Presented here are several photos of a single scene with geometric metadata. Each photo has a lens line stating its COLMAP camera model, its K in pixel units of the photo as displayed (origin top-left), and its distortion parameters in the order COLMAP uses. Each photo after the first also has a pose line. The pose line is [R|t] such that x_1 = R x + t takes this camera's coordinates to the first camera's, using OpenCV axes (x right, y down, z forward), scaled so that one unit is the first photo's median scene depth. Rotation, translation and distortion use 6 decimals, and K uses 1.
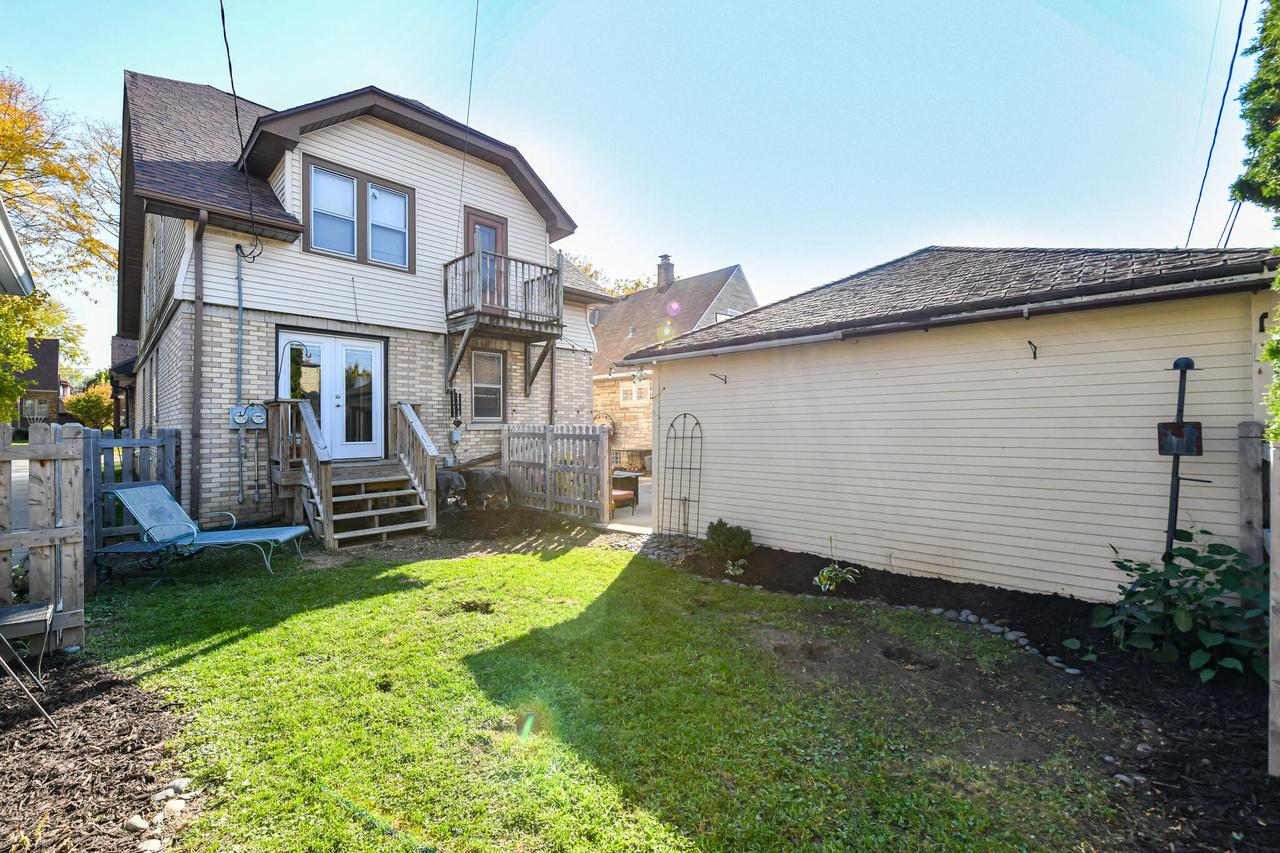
lens RADIAL K [[518.1, 0, 607.0], [0, 518.1, 424.3], [0, 0, 1]] dist [-0.007286, -0.000369]
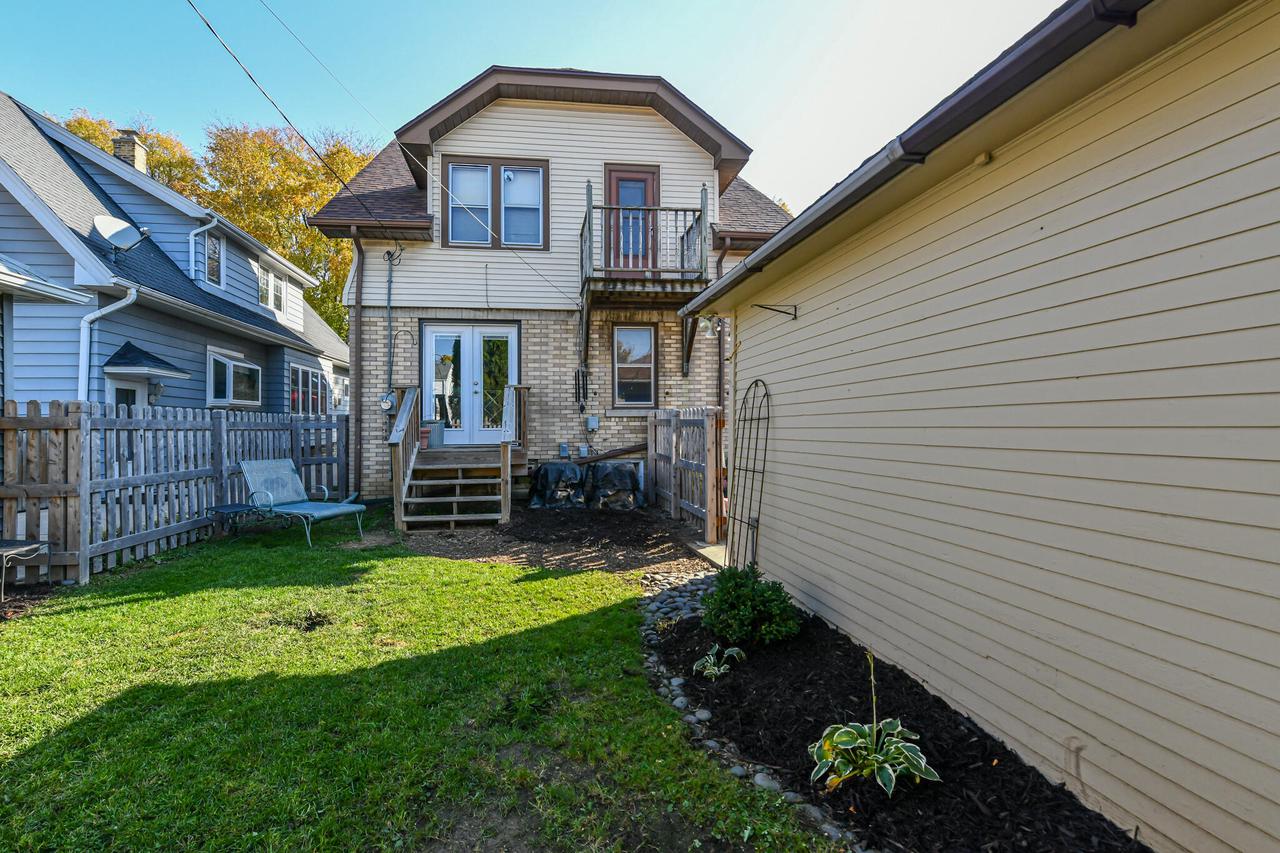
lens RADIAL K [[520.1, 0, 634.0], [0, 520.1, 422.9], [0, 0, 1]] dist [-0.007421, -0.000182]
pose [[0.792365, -0.002444, -0.610043, 0.356063], [0.003025, 0.999995, -0.000077, 0.025571], [0.610040, -0.001785, 0.792369, 0.377544]]
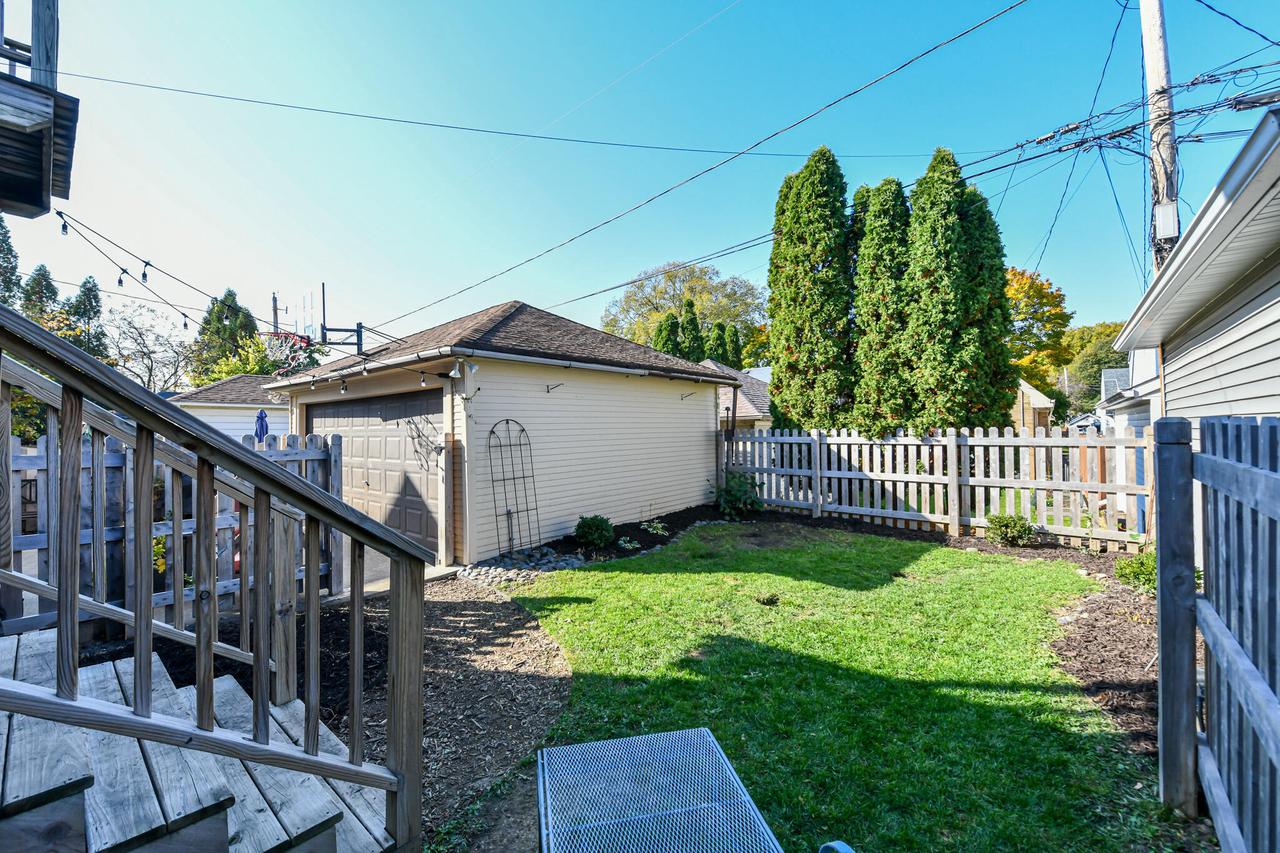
lens RADIAL K [[520.1, 0, 634.0], [0, 520.1, 422.9], [0, 0, 1]] dist [-0.007421, -0.000182]
pose [[-0.093769, 0.018785, 0.995417, -0.703620], [0.006645, 0.999812, -0.018242, 0.003131], [-0.995572, 0.004904, -0.093876, 0.756598]]
